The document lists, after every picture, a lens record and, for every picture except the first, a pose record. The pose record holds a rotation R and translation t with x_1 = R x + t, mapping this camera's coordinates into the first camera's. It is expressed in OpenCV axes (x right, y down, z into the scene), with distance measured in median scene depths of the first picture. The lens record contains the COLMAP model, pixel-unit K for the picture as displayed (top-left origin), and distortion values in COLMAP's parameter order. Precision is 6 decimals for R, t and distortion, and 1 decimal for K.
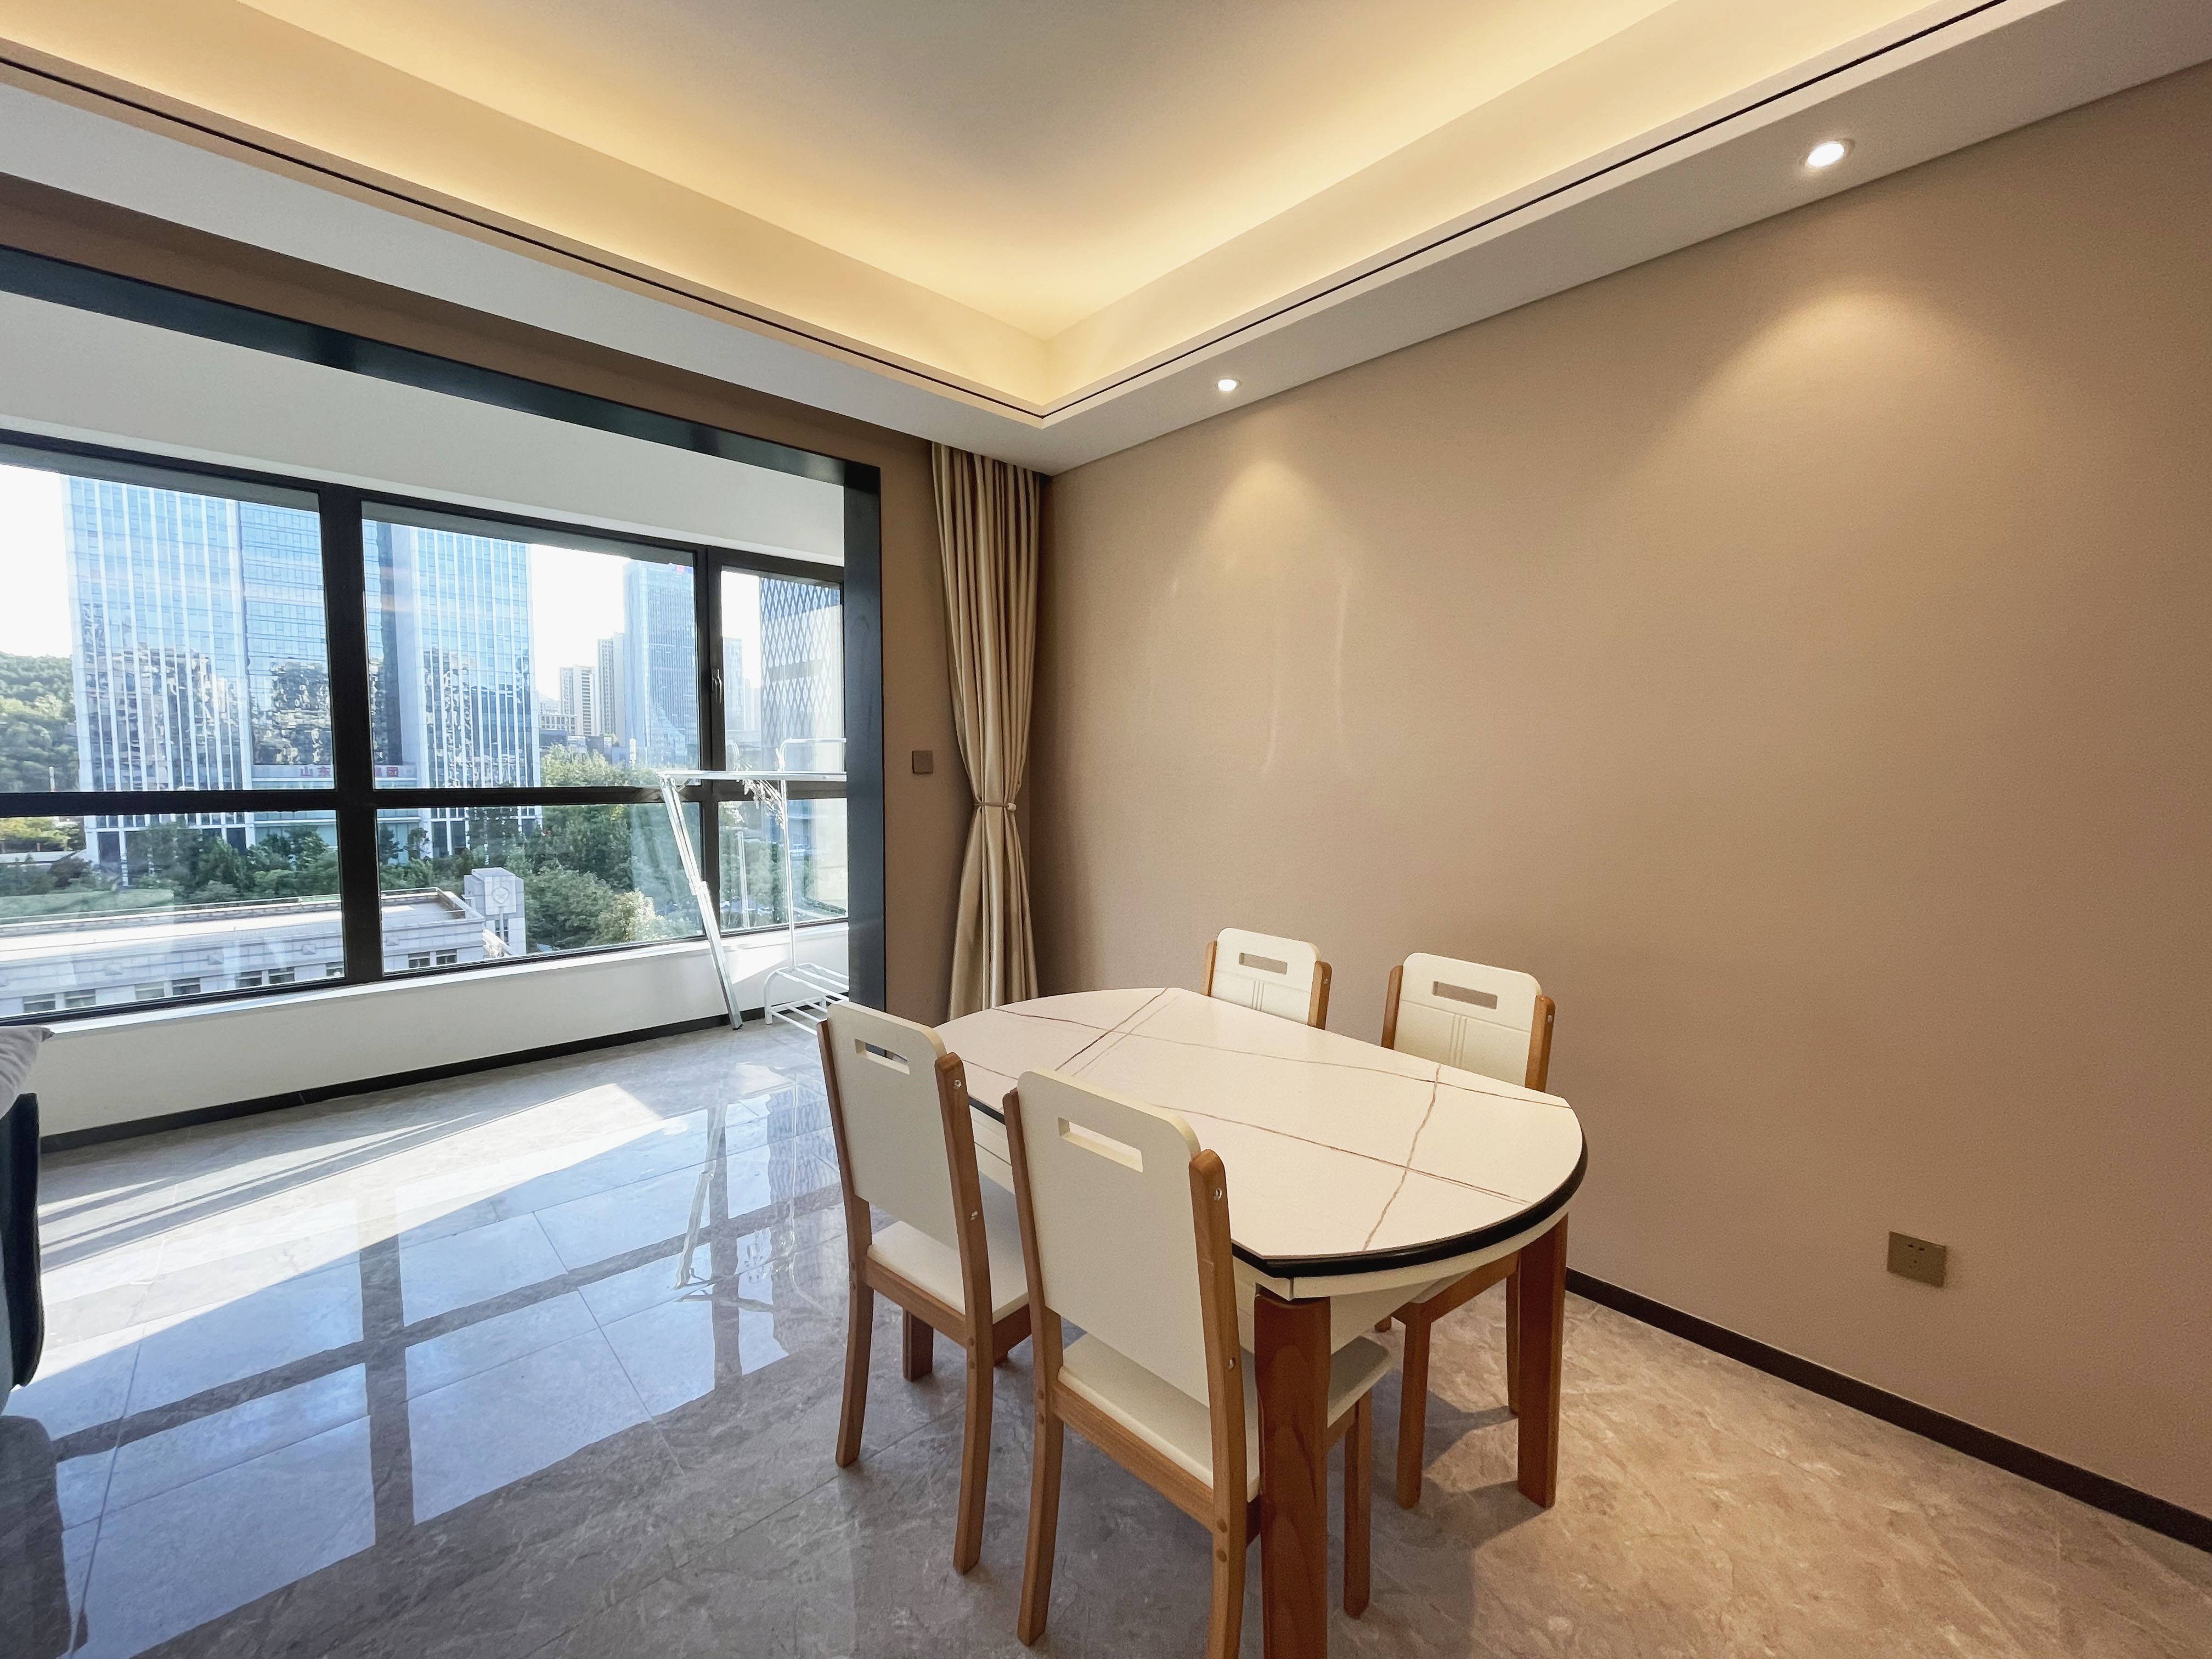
lens RADIAL K [[899.6, 0, 1103.1], [0, 899.6, 825.3], [0, 0, 1]] dist [-0.001244, -0.000470]
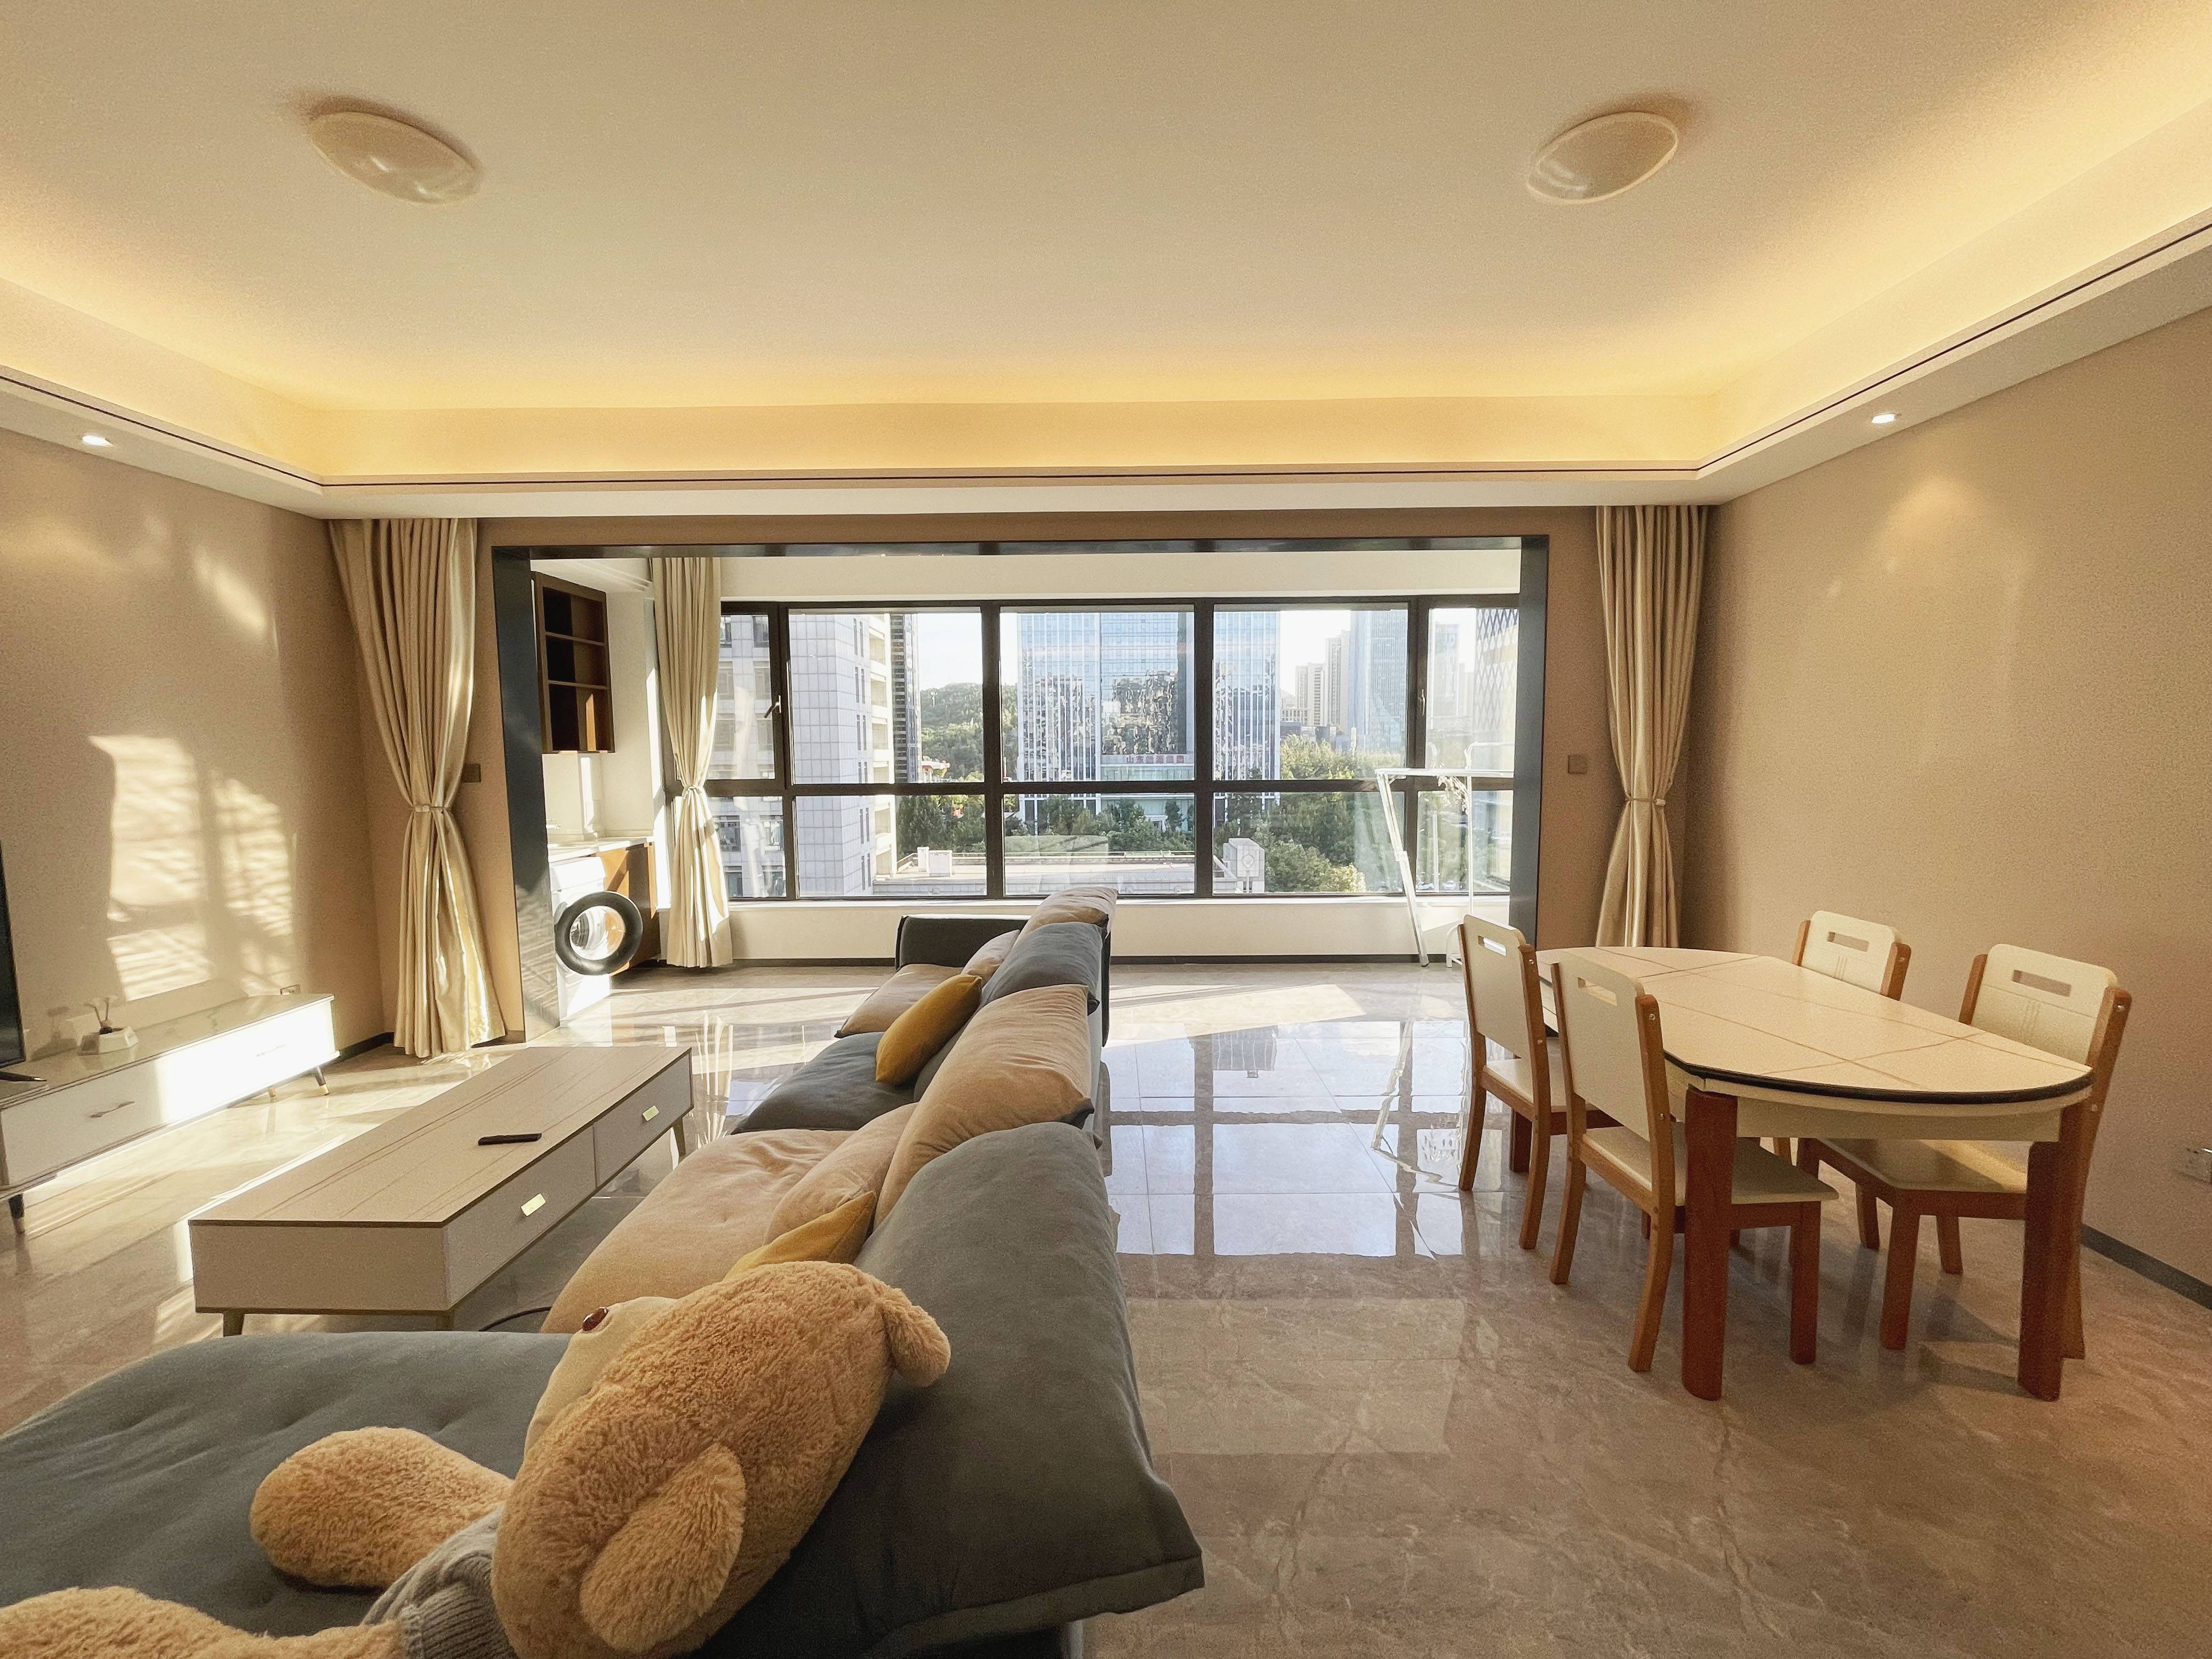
lens RADIAL K [[899.6, 0, 1103.1], [0, 899.6, 825.3], [0, 0, 1]] dist [-0.001244, -0.000470]
pose [[0.731215, 0.044848, -0.680671, 0.161610], [-0.033467, 0.998993, 0.029869, -0.001202], [0.681325, 0.000940, 0.731980, -0.336080]]
